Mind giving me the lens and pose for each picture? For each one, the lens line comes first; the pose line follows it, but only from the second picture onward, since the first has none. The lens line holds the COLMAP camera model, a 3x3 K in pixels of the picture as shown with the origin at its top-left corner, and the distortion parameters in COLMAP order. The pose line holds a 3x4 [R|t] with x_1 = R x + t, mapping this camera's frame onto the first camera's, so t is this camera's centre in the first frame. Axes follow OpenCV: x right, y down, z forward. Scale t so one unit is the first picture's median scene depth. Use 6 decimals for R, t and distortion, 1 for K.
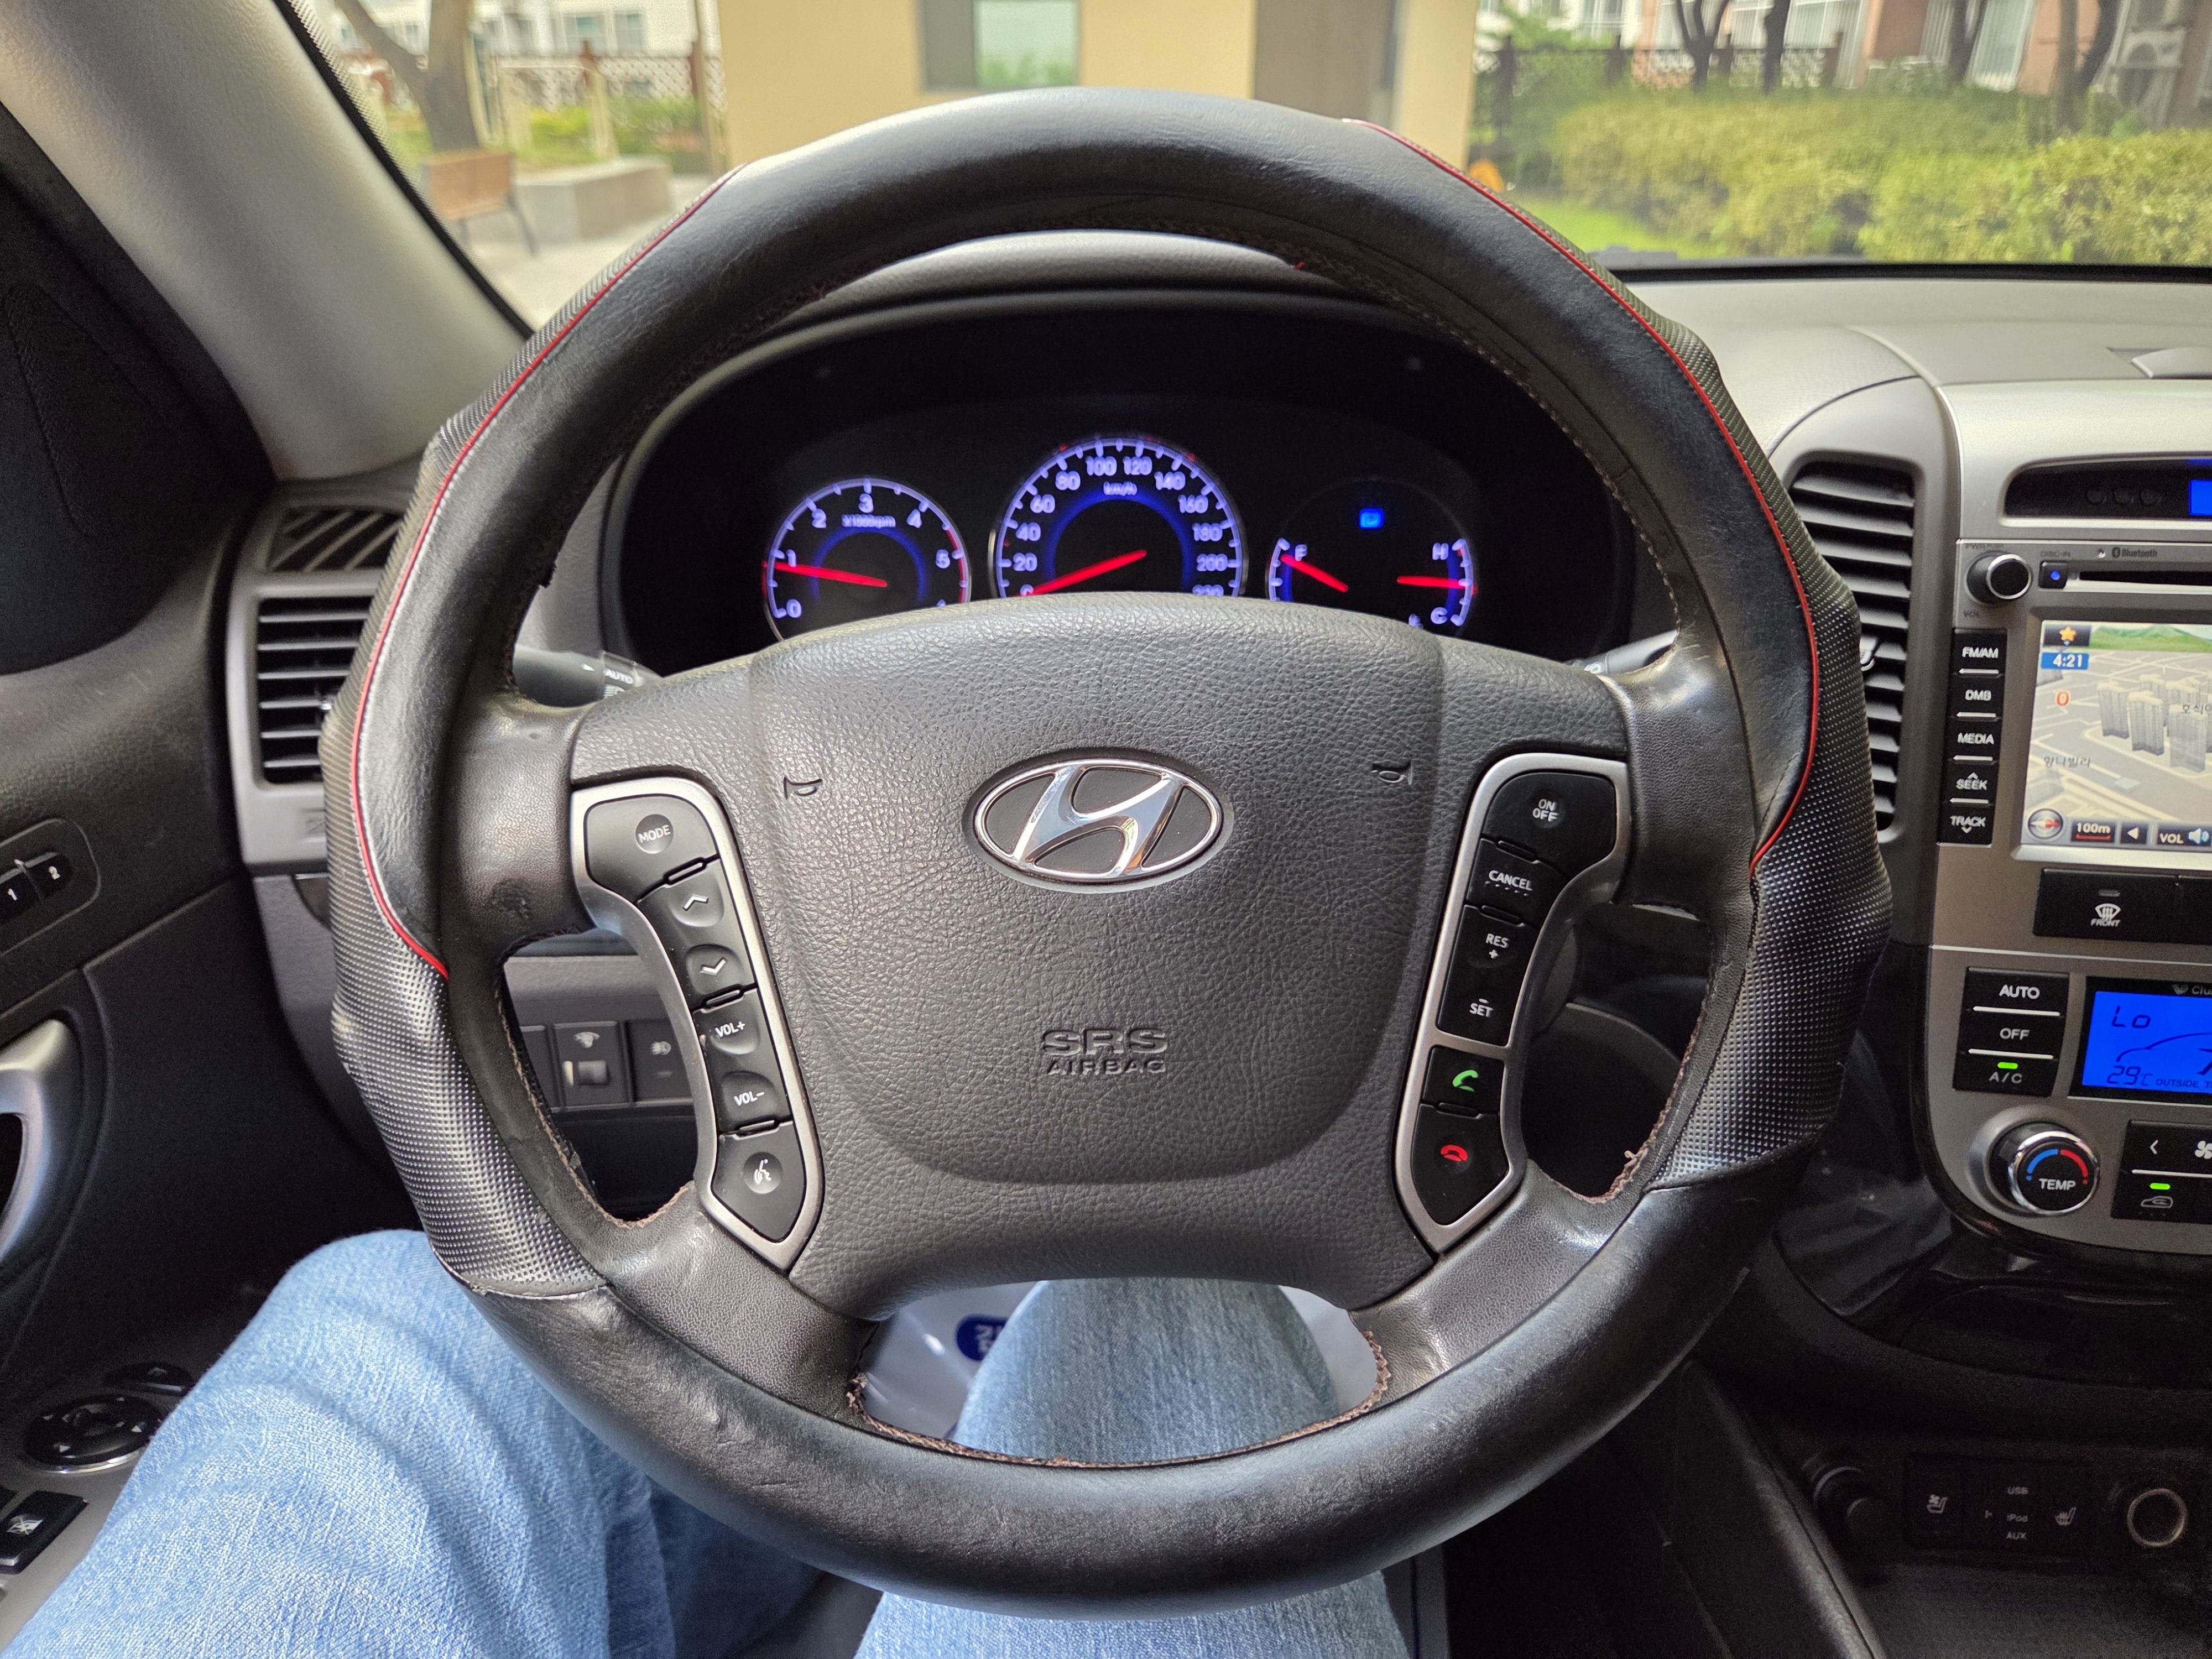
lens RADIAL K [[1471.2, 0, 1101.5], [0, 1471.2, 827.7], [0, 0, 1]] dist [0.004017, 0.000406]
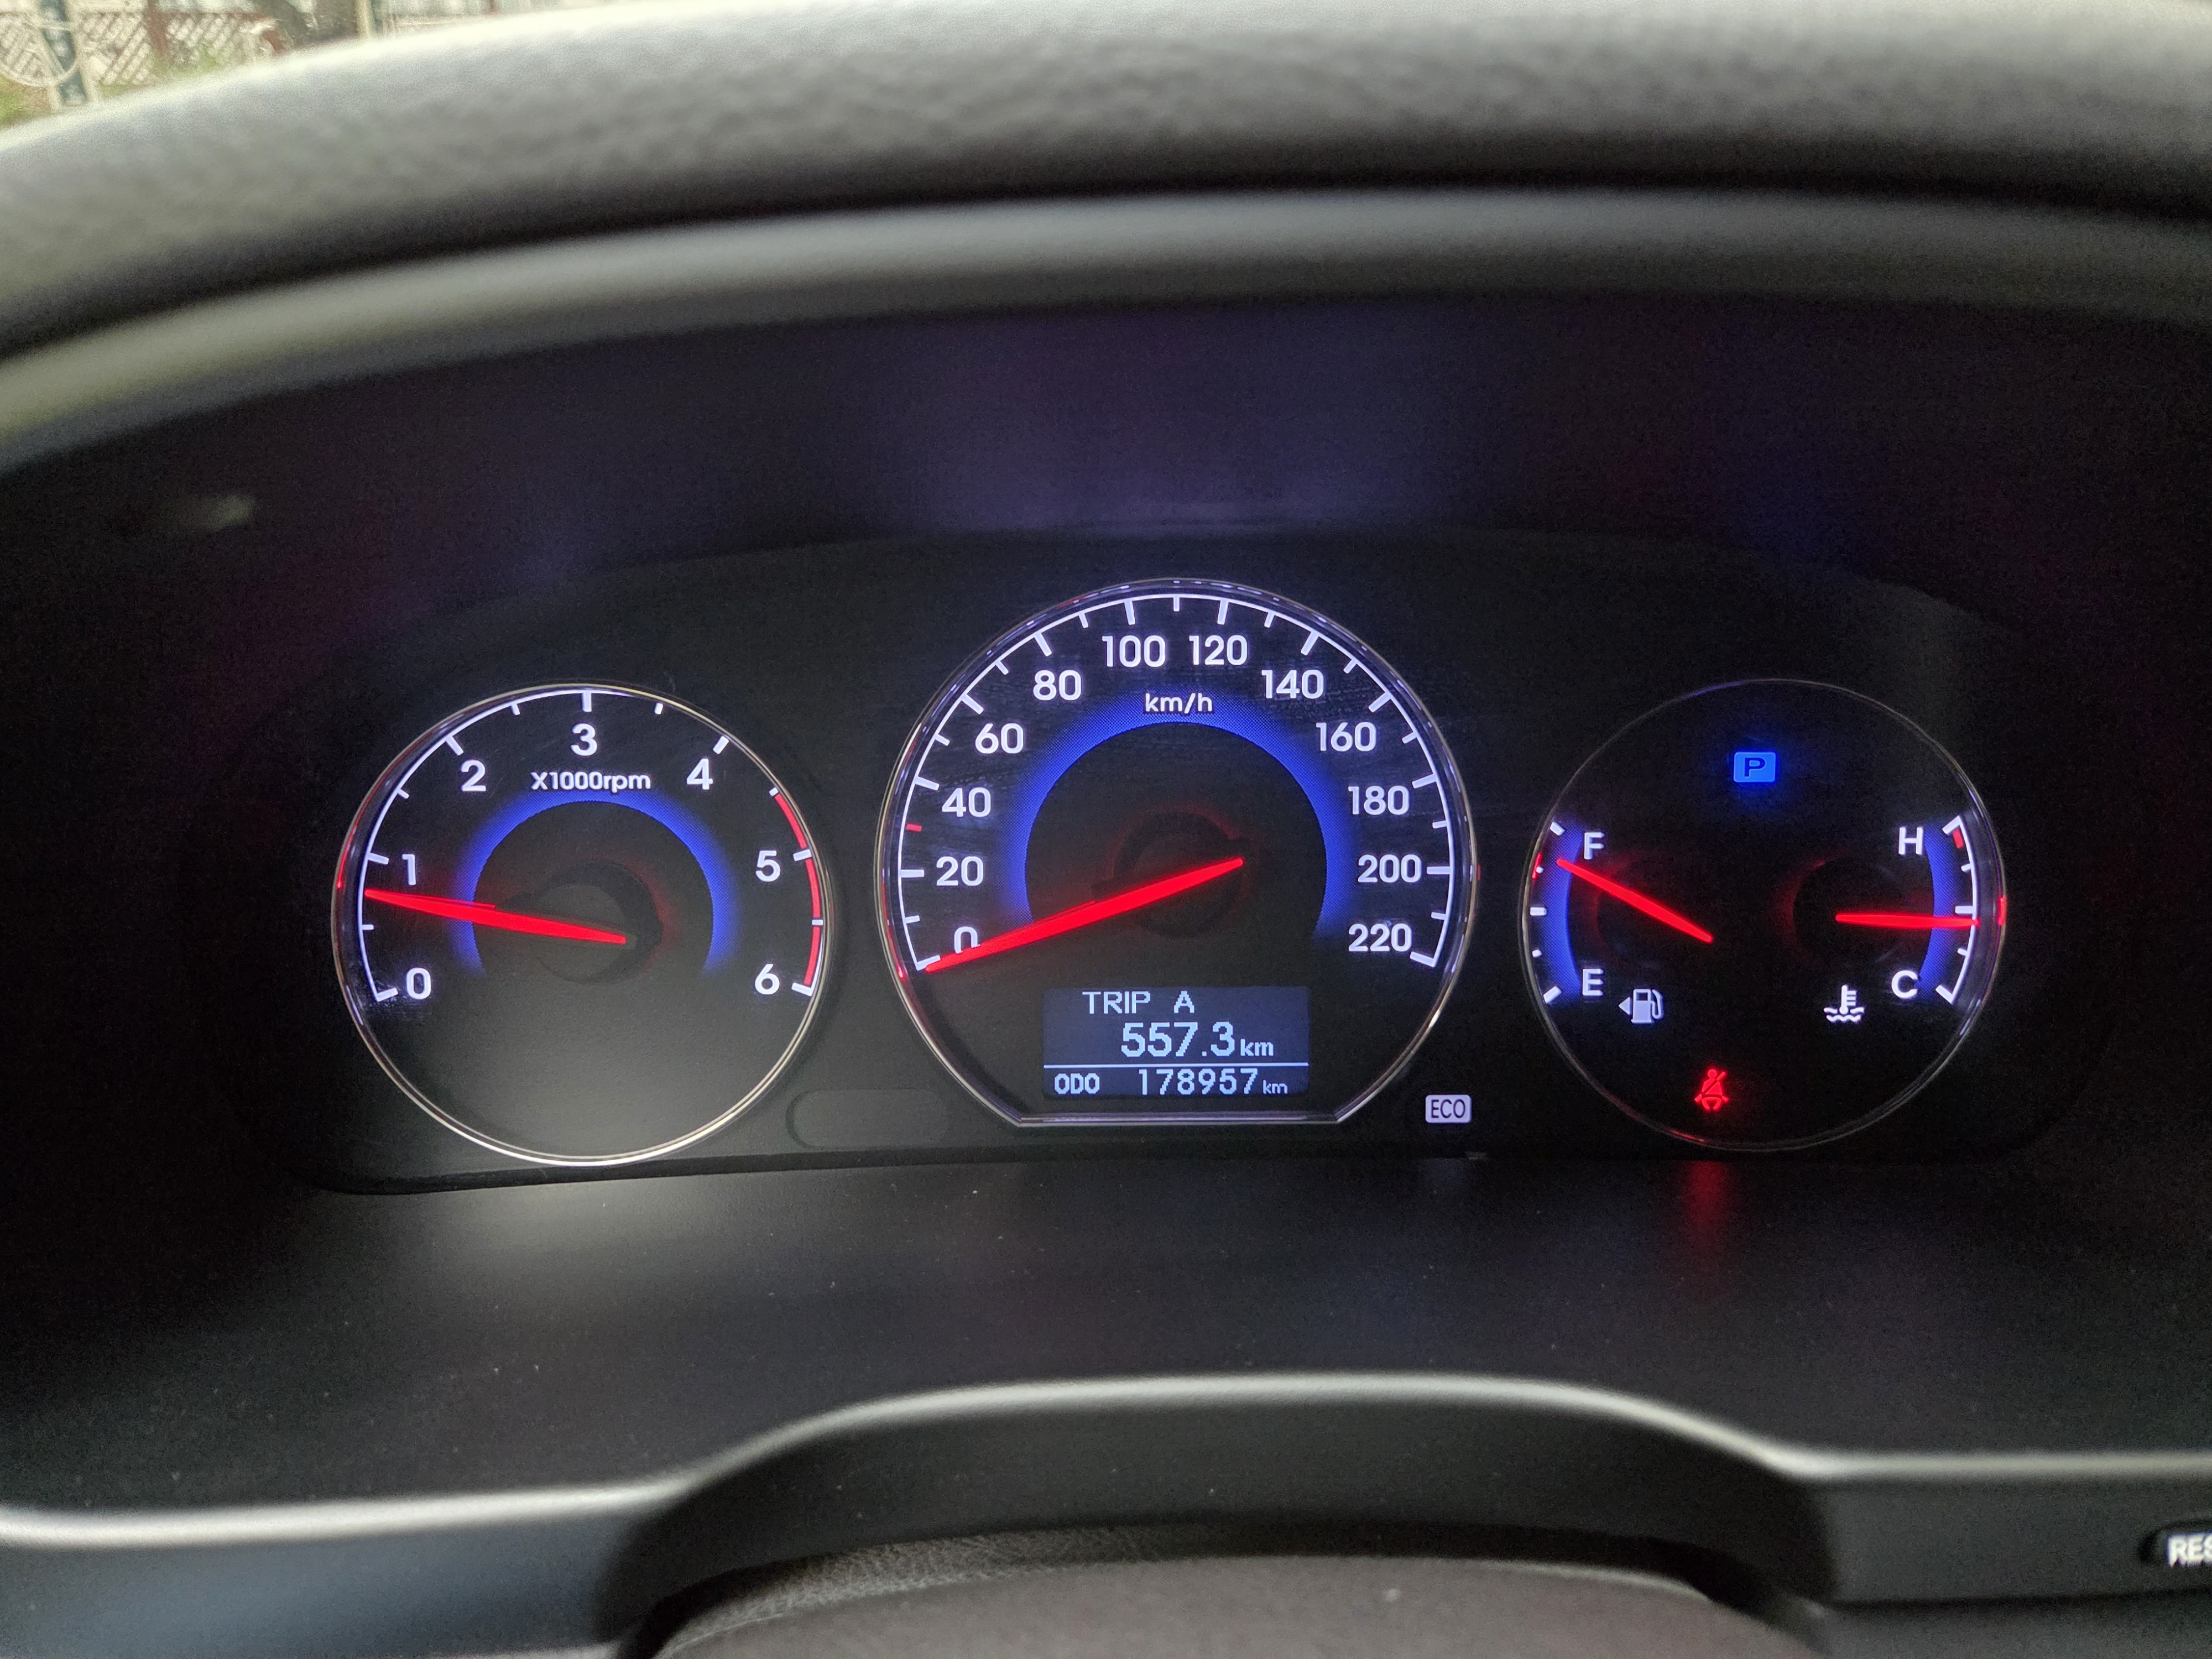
lens RADIAL K [[1471.2, 0, 1103.9], [0, 1471.2, 821.4], [0, 0, 1]] dist [0.004017, 0.000406]
pose [[0.998945, -0.011184, 0.044549, -0.028854], [0.010739, 0.999890, 0.010226, -0.199673], [-0.044658, -0.009737, 0.998955, 0.569804]]
